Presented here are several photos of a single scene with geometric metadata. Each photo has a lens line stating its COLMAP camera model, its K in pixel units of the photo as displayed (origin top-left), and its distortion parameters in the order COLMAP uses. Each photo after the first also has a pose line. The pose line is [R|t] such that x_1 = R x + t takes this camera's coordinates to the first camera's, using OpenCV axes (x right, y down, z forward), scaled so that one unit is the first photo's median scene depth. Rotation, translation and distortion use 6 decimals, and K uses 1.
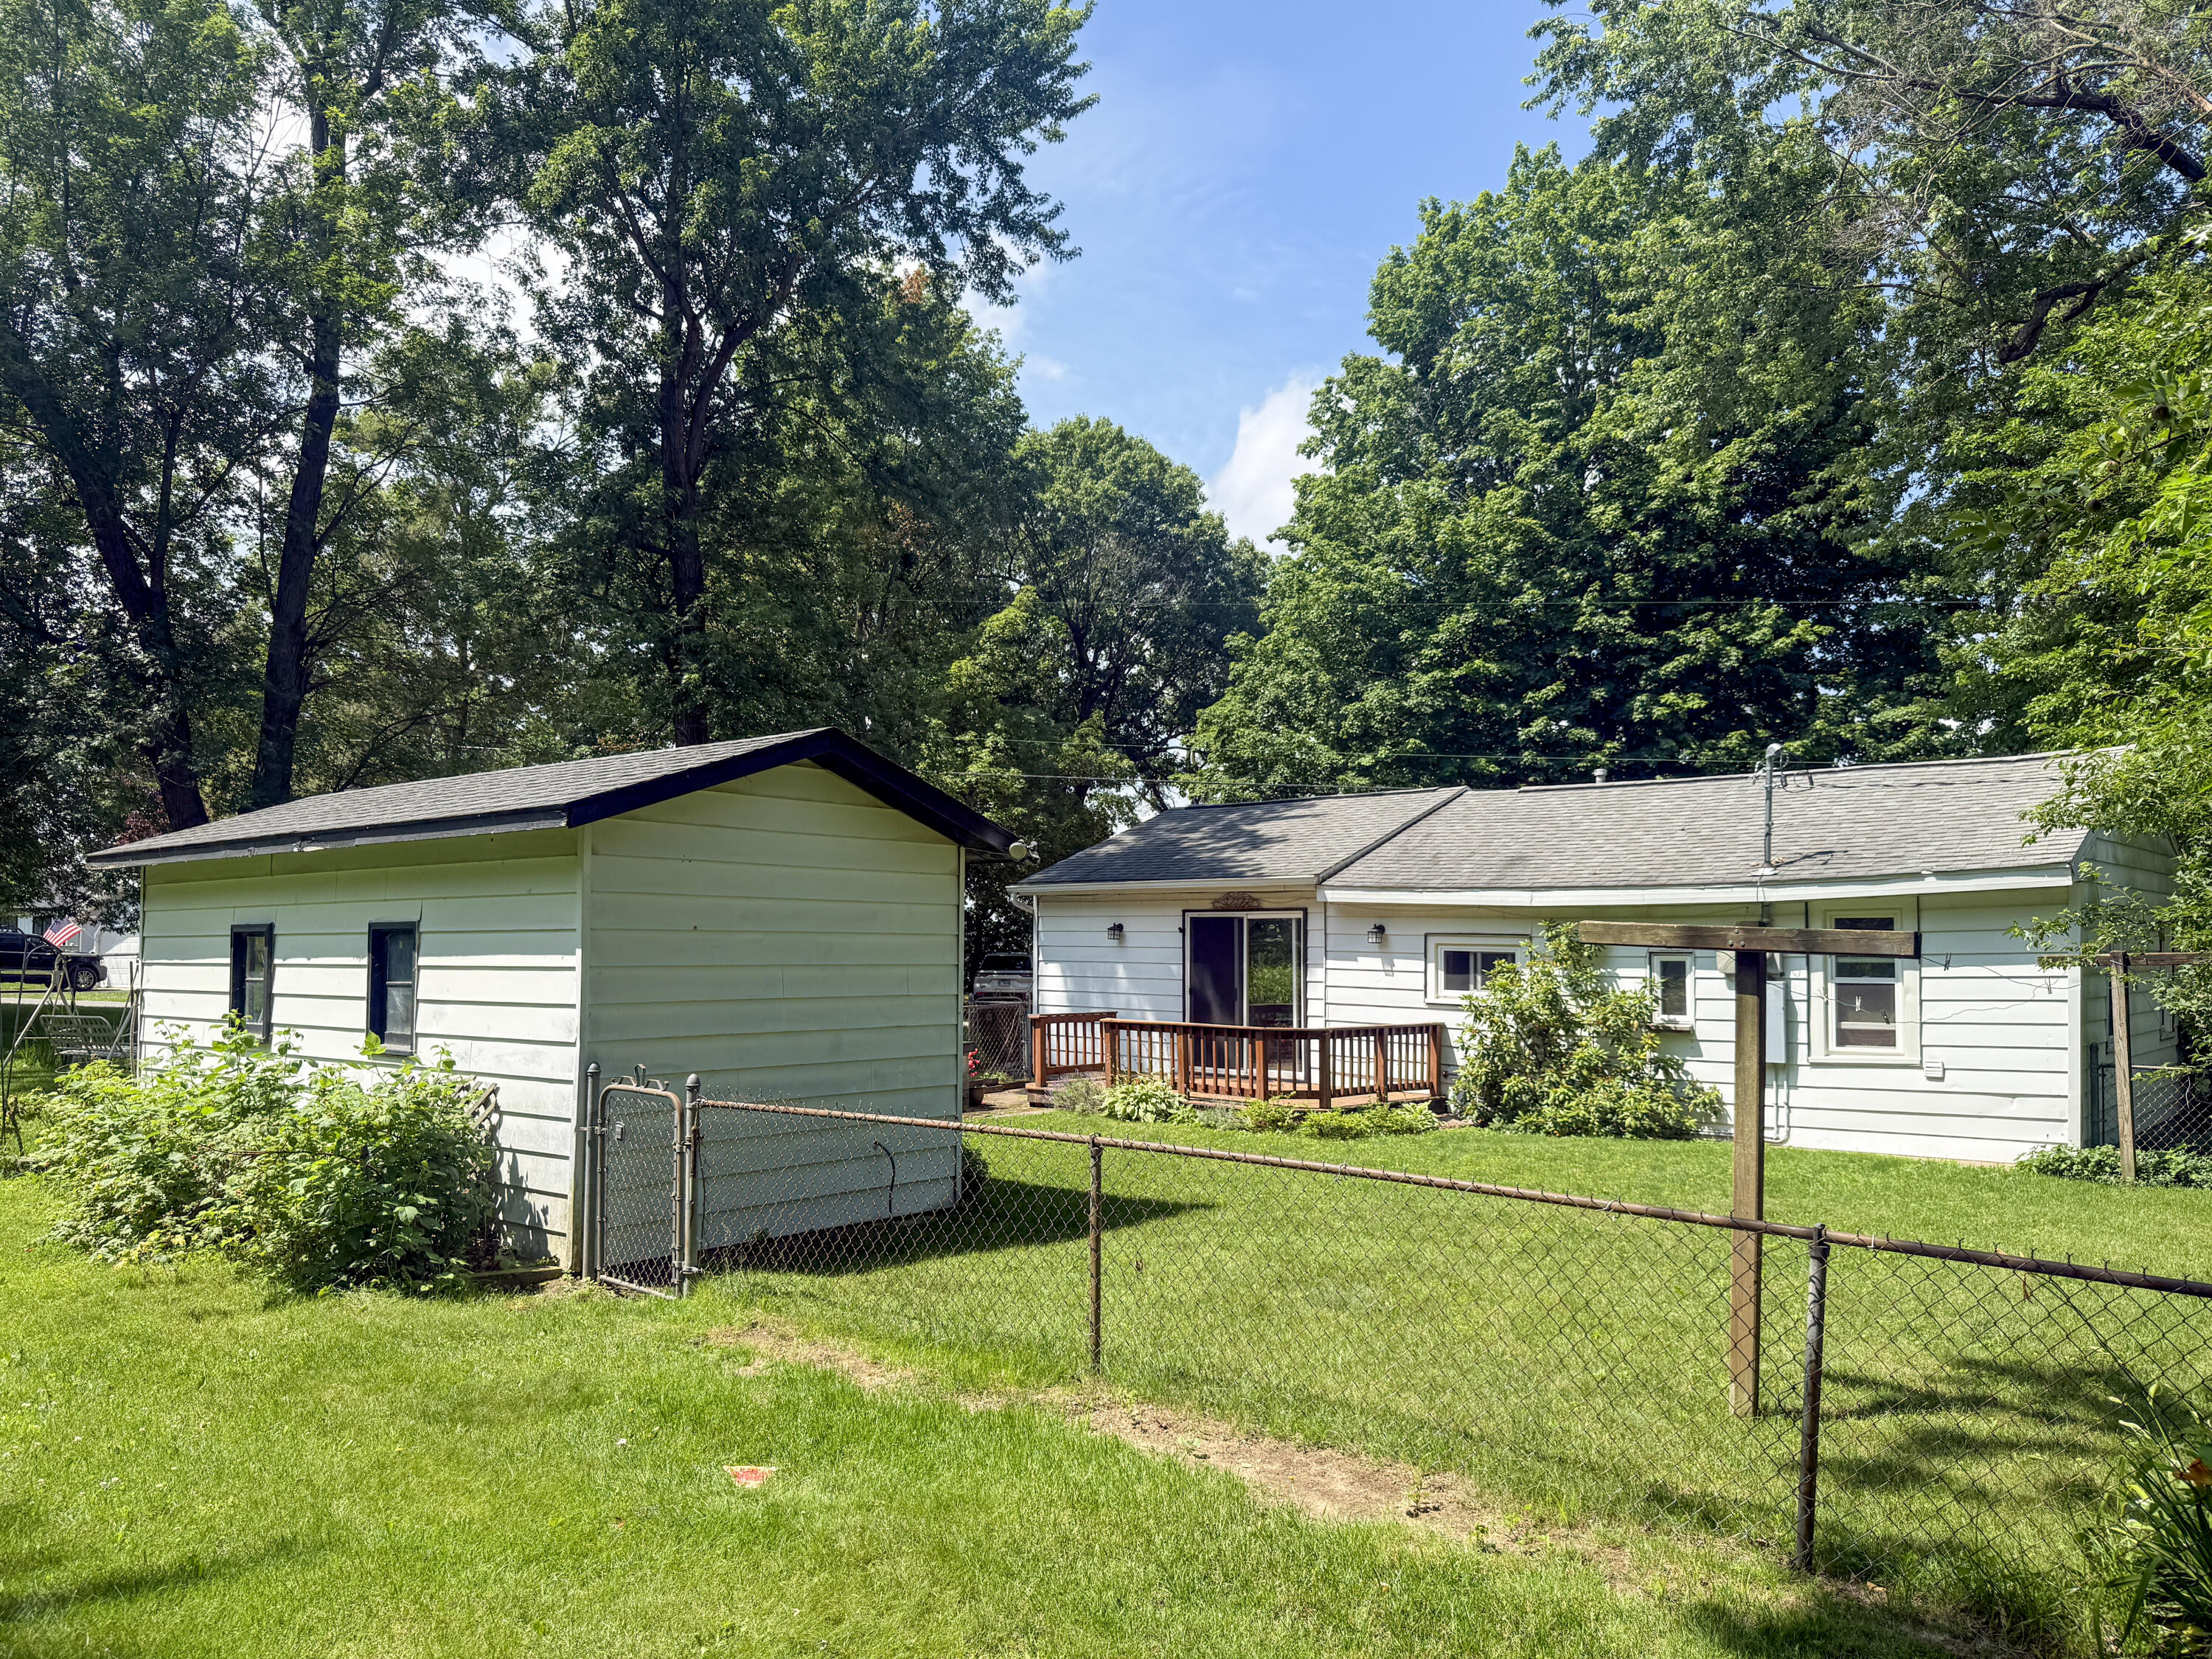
lens RADIAL K [[1688.7, 0, 1105.2], [0, 1688.7, 843.8], [0, 0, 1]] dist [0.072526, -0.190921]
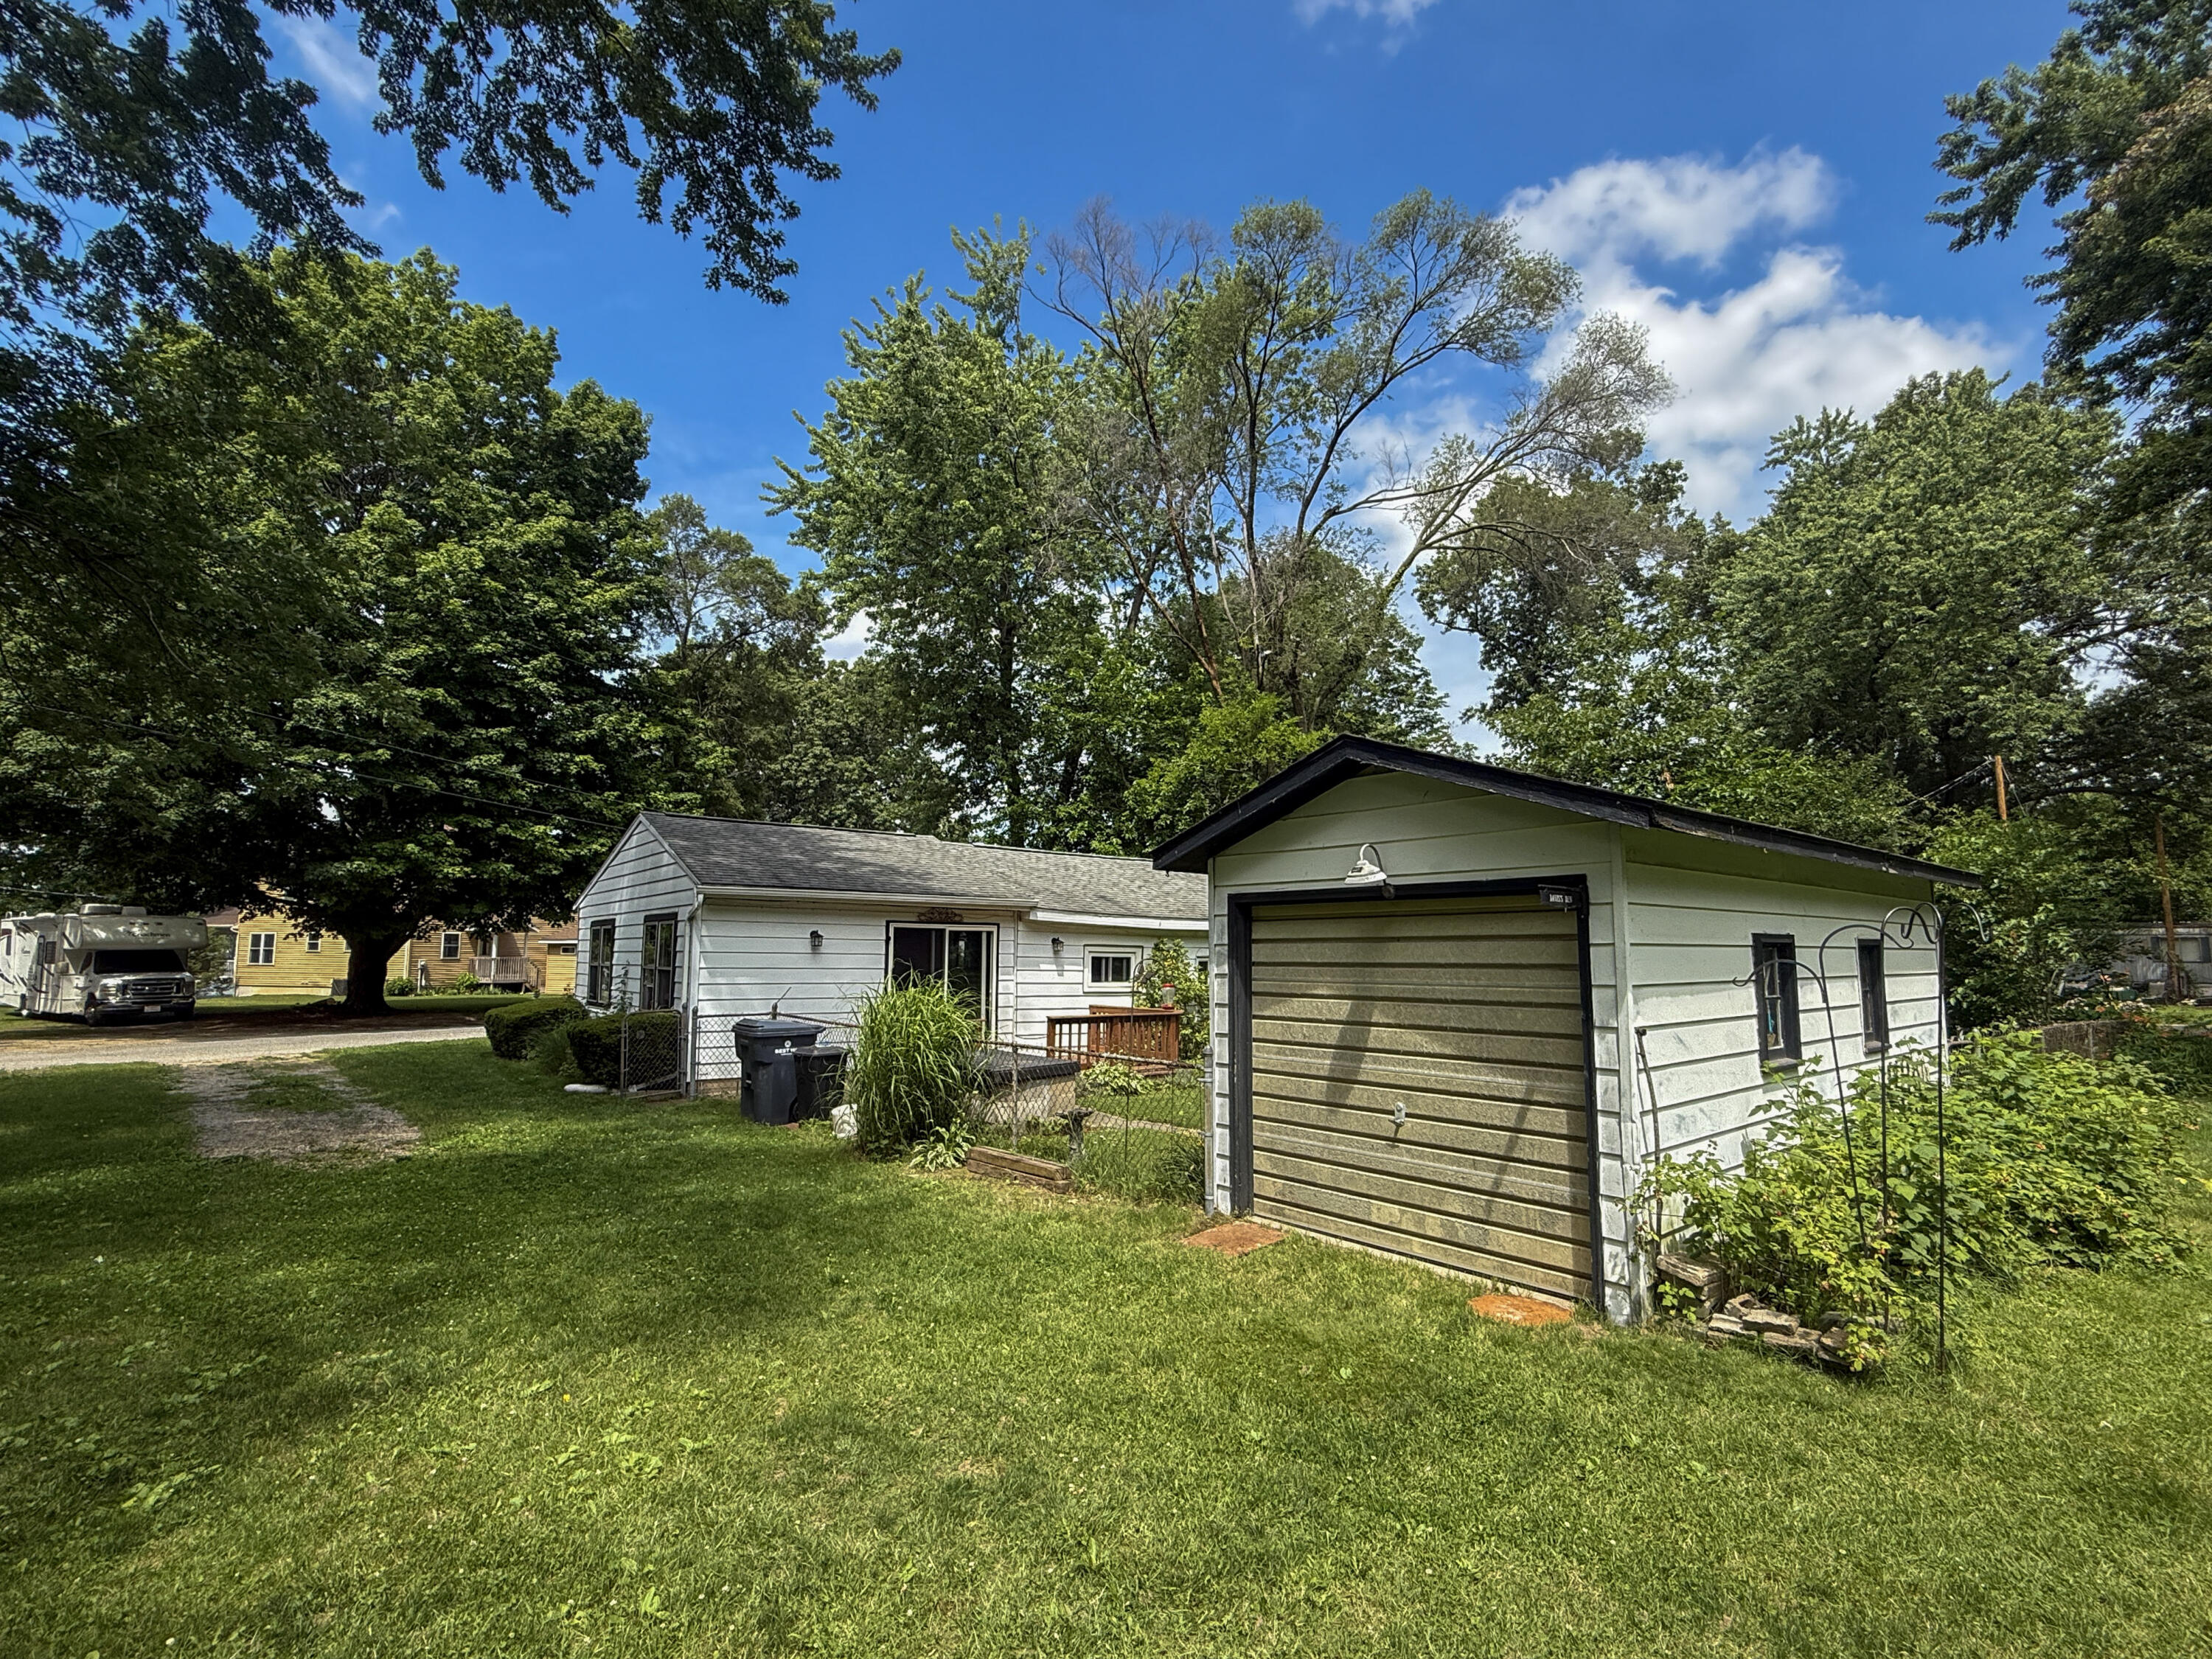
lens RADIAL K [[1051.0, 0, 1106.0], [0, 1051.0, 829.5], [0, 0, 1]] dist [-0.015782, 0.000247]
pose [[0.162025, 0.110461, 0.980585, -0.799885], [-0.063887, 0.992804, -0.101281, 0.050615], [-0.984716, -0.046236, 0.167916, 0.934571]]
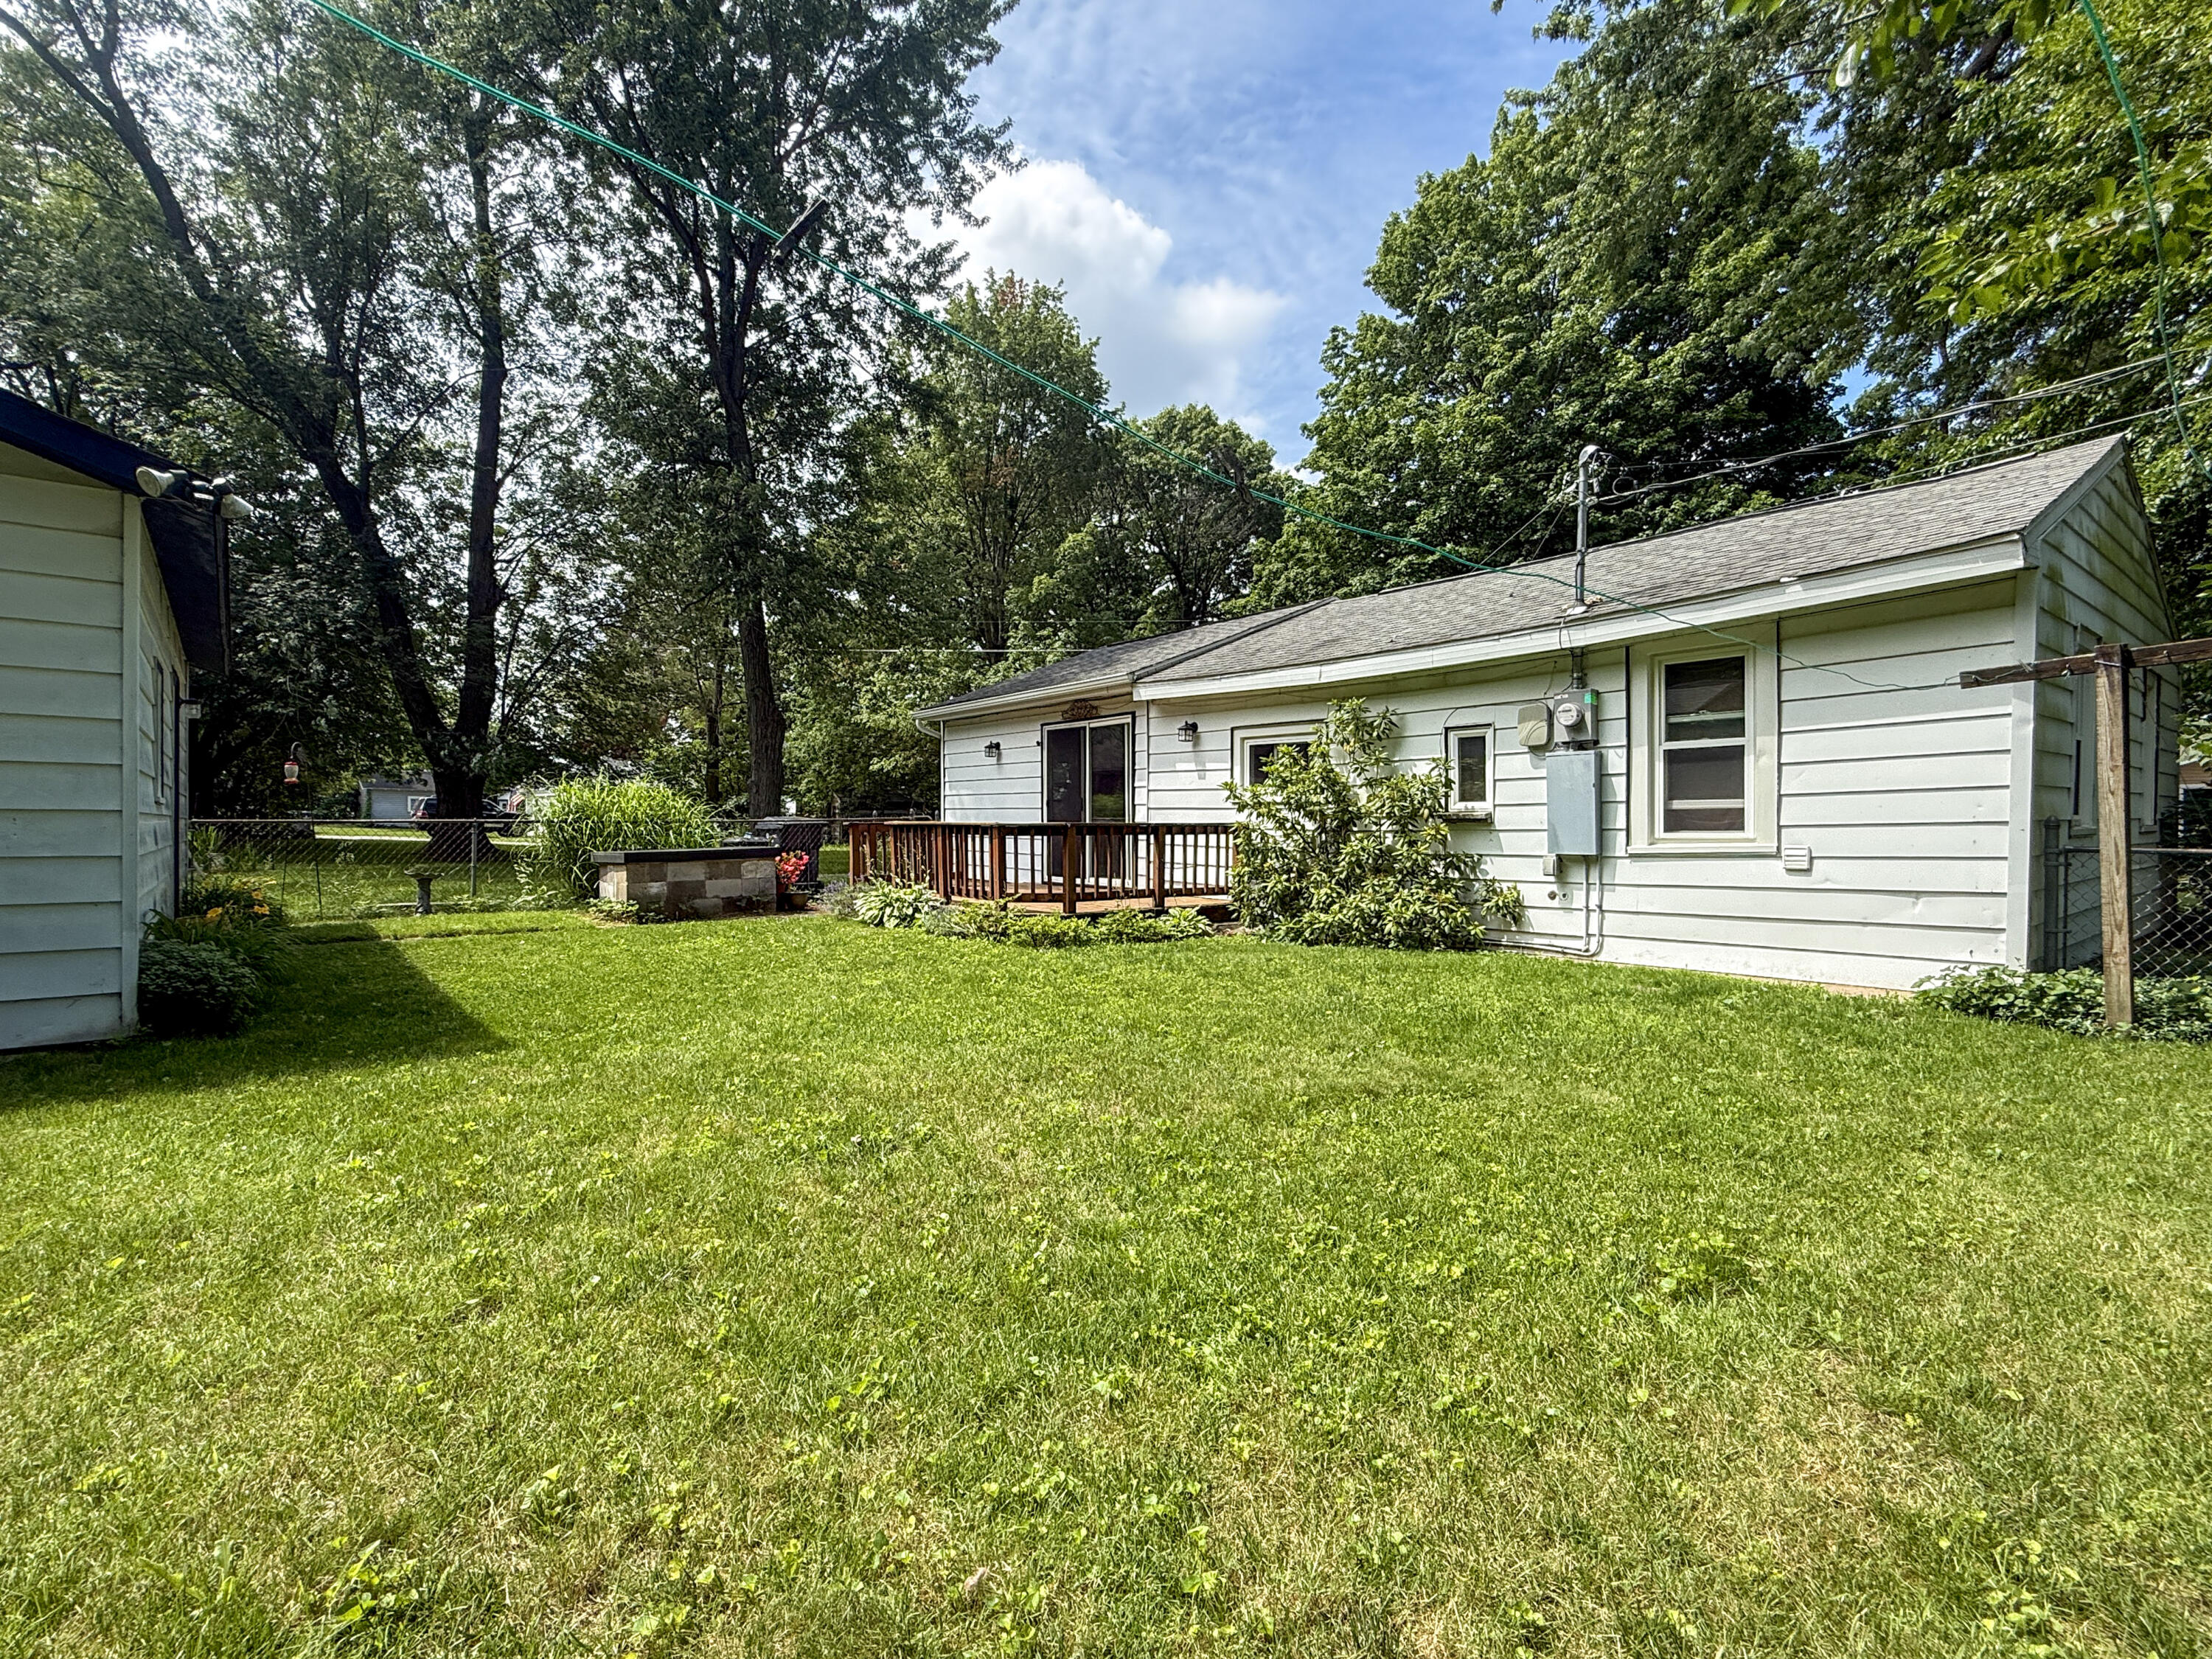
lens RADIAL K [[1075.2, 0, 1106.0], [0, 1075.2, 829.5], [0, 0, 1]] dist [-0.016837, 0.000433]
pose [[0.983472, -0.010255, -0.180769, 0.255796], [0.022716, 0.997495, 0.066995, 0.075849], [0.179630, -0.069994, 0.981241, 0.456530]]
